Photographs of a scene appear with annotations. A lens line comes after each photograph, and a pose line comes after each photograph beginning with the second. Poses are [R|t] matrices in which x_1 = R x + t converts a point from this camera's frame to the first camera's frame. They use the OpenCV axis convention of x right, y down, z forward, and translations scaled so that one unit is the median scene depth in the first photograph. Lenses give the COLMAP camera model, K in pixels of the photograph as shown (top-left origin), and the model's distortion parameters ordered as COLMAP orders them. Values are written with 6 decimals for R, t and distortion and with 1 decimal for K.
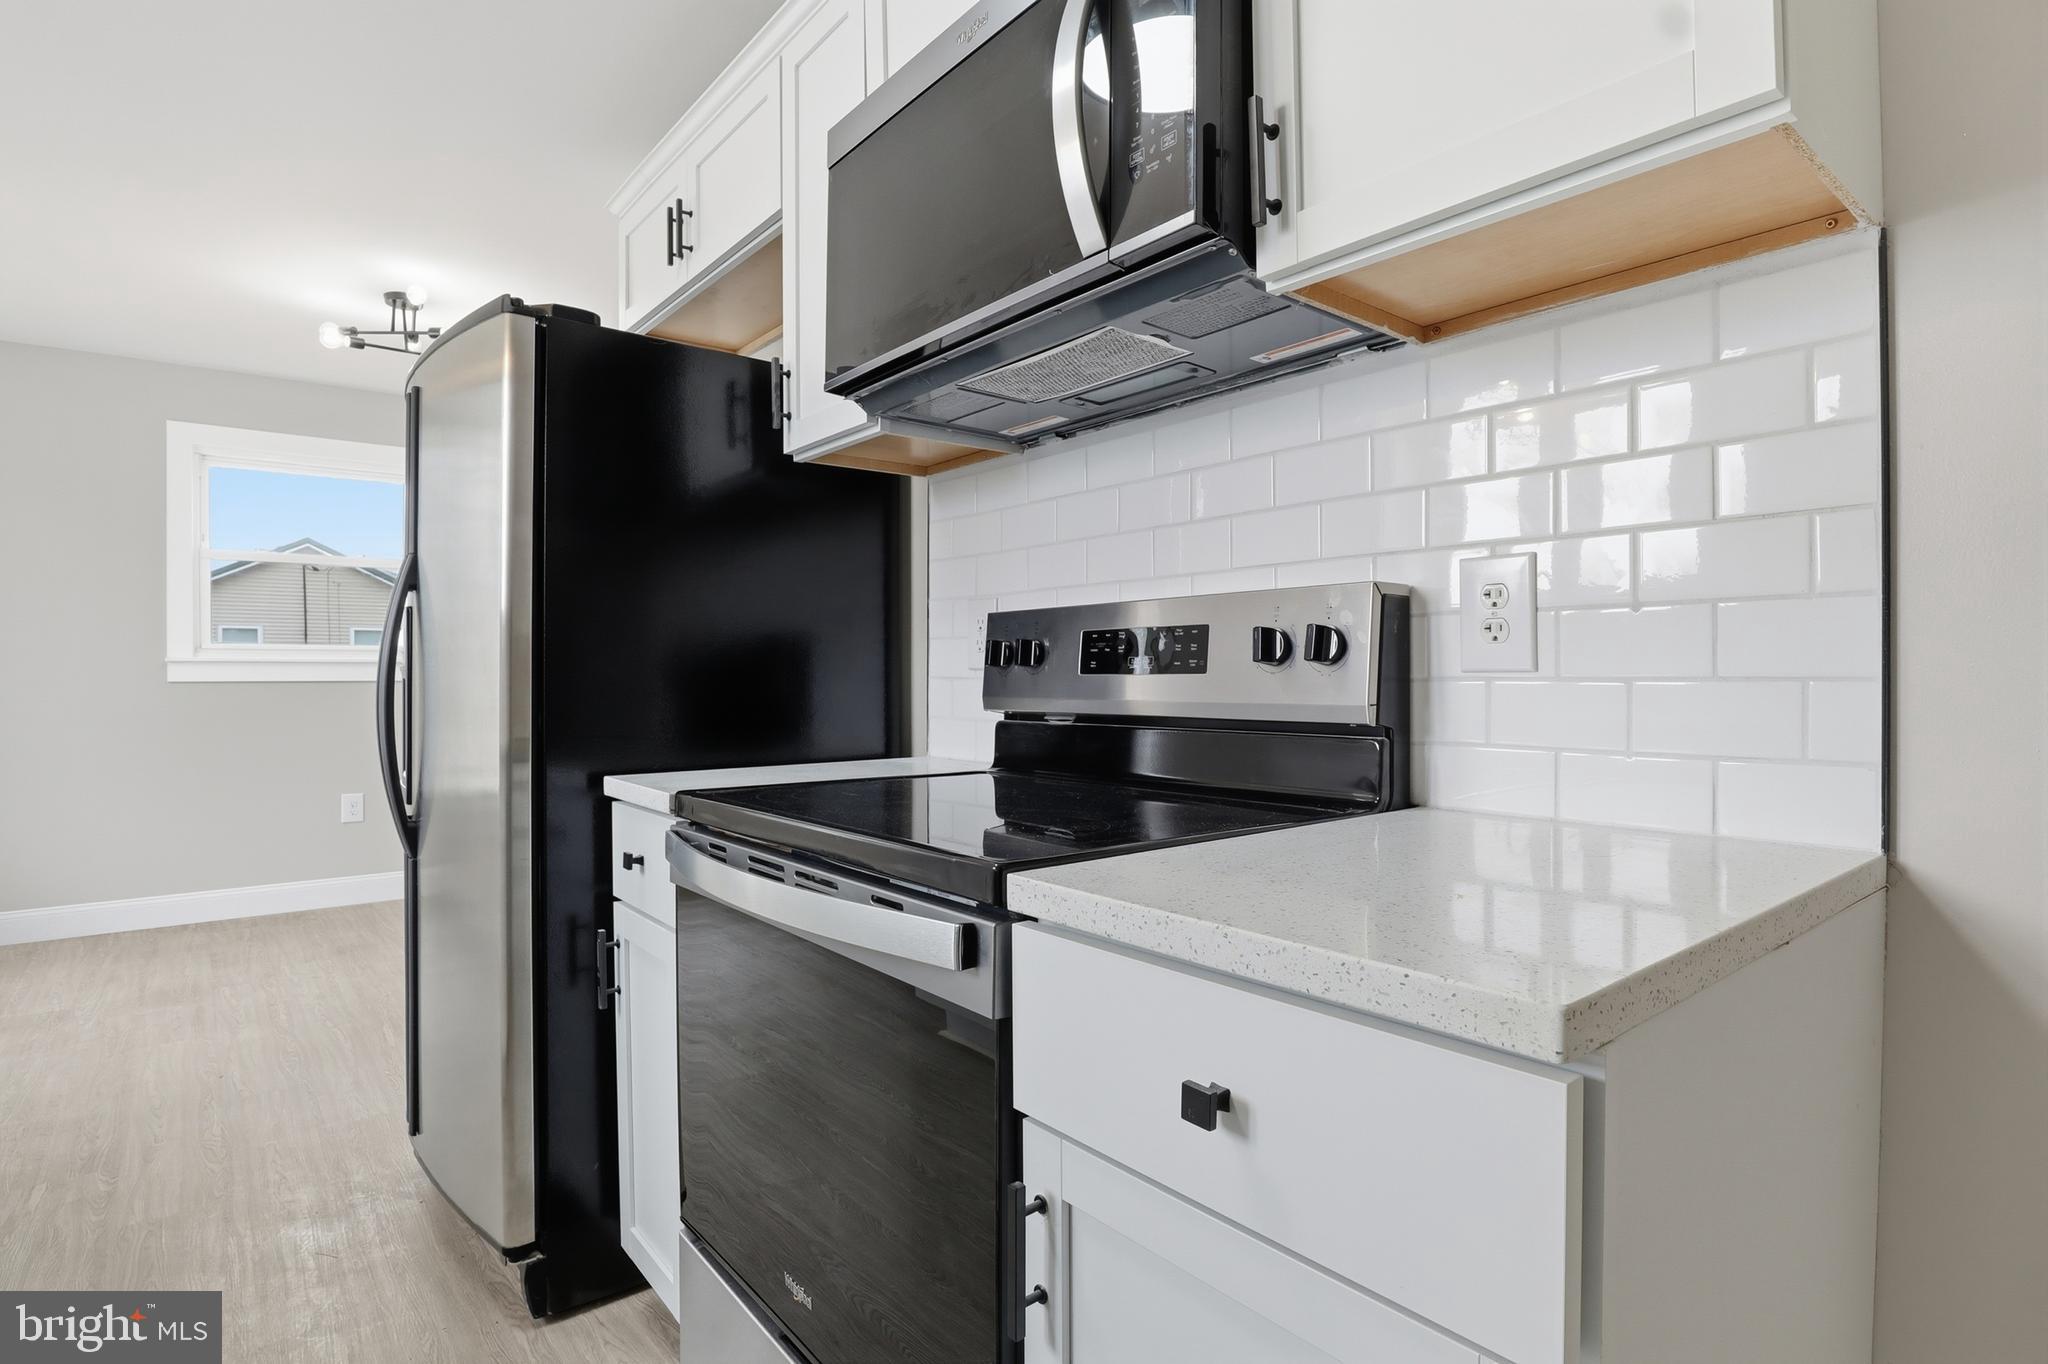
lens RADIAL K [[1039.7, 0, 1023.8], [0, 1039.7, 678.4], [0, 0, 1]] dist [-0.039197, 0.007803]
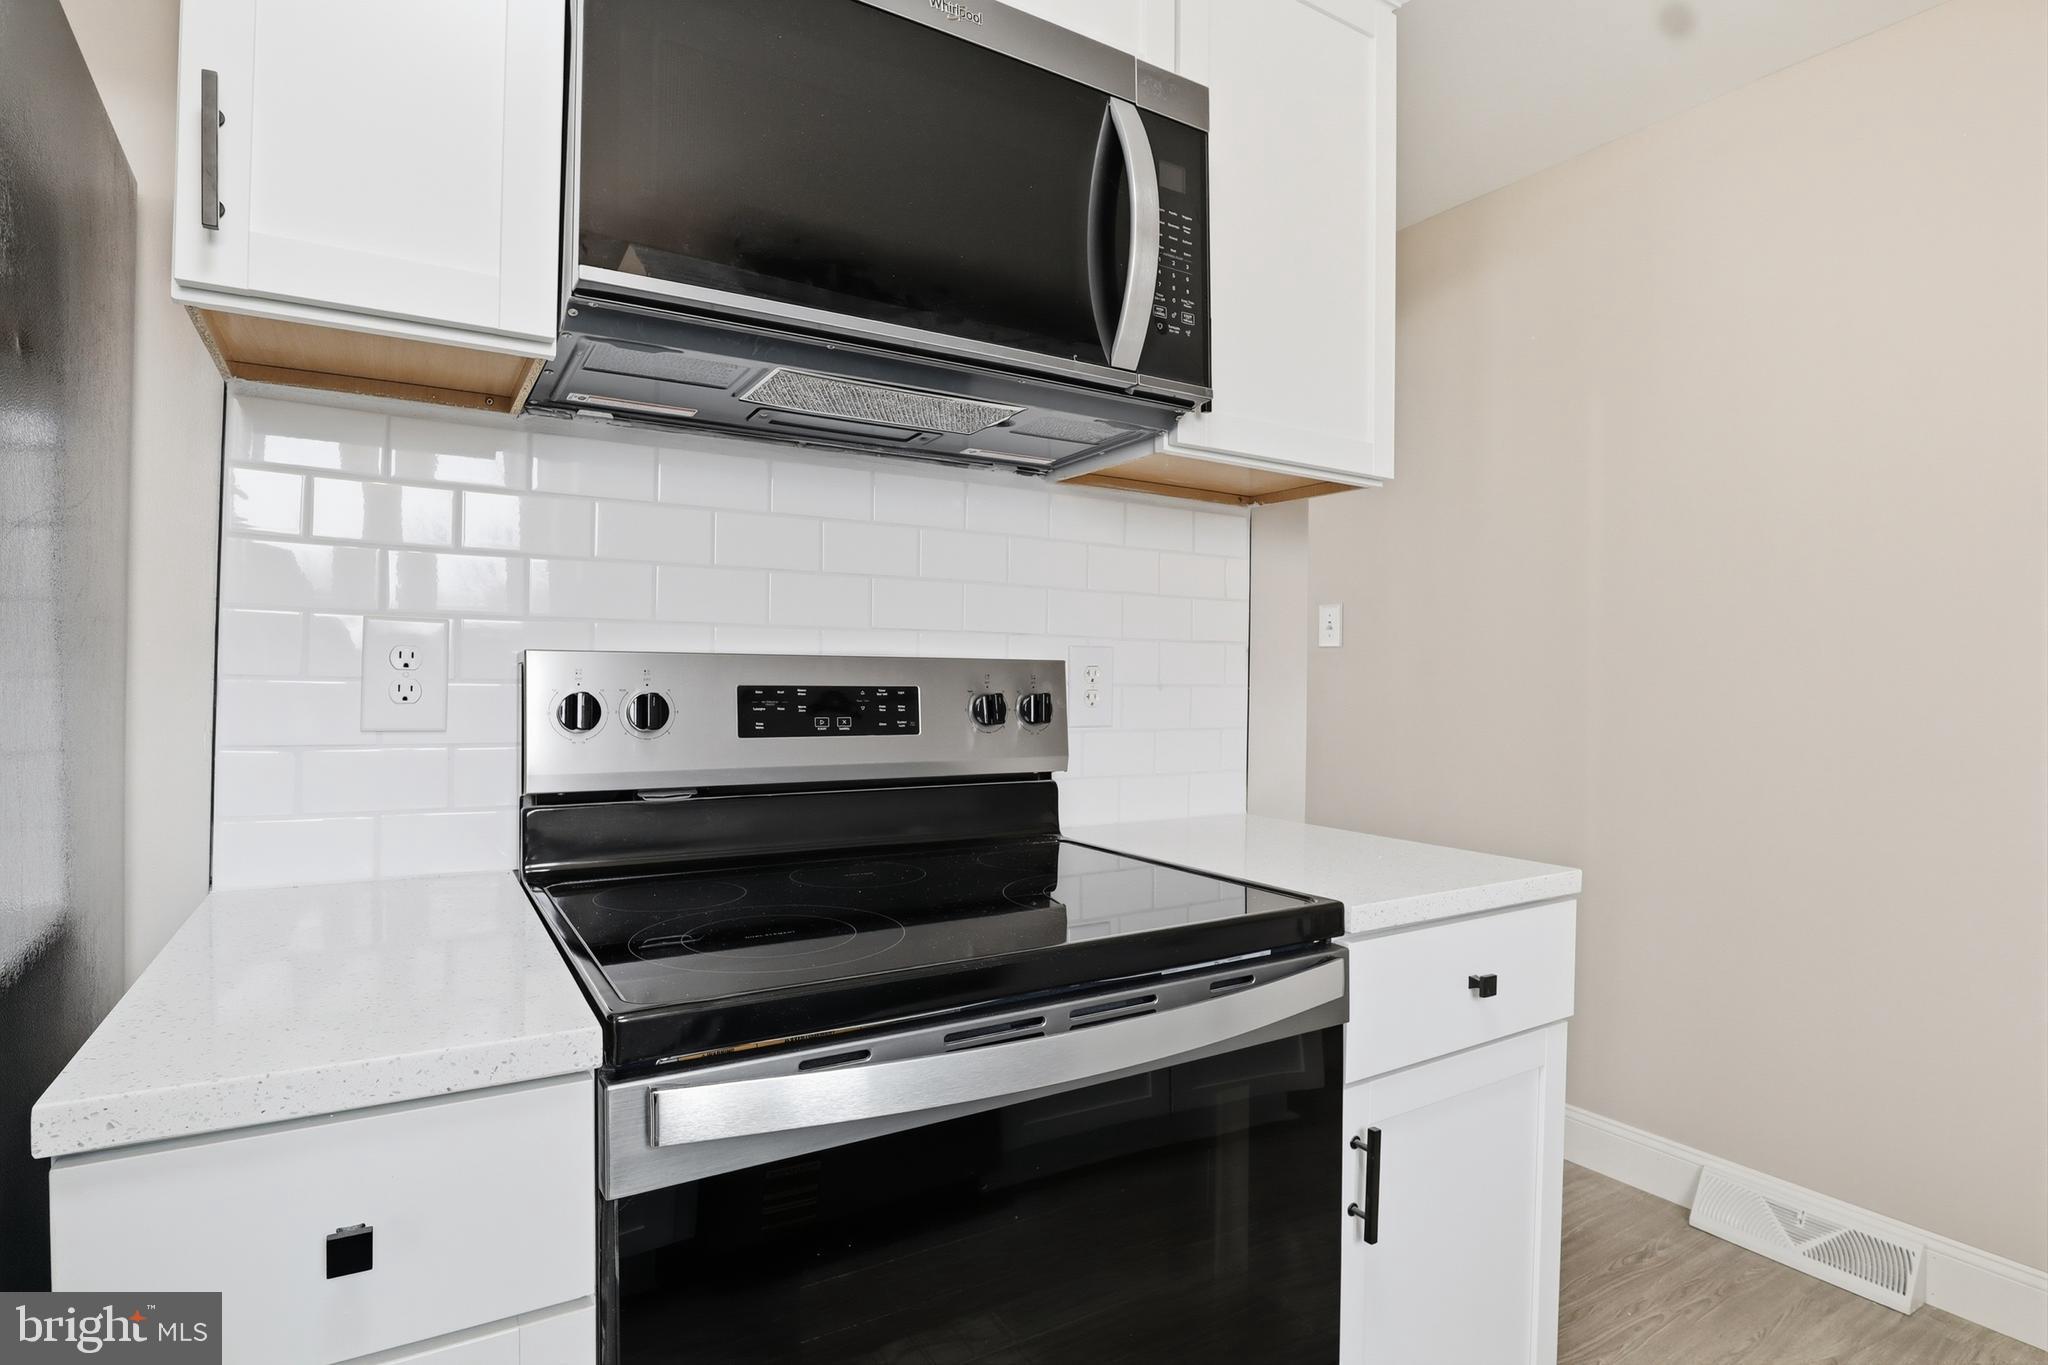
lens RADIAL K [[1039.7, 0, 1024.3], [0, 1039.7, 684.0], [0, 0, 1]] dist [-0.039197, 0.007803]
pose [[0.128211, 0.000349, 0.991747, -0.825875], [-0.007223, 0.999974, 0.000582, -0.055138], [-0.991721, -0.007238, 0.128210, 0.751673]]
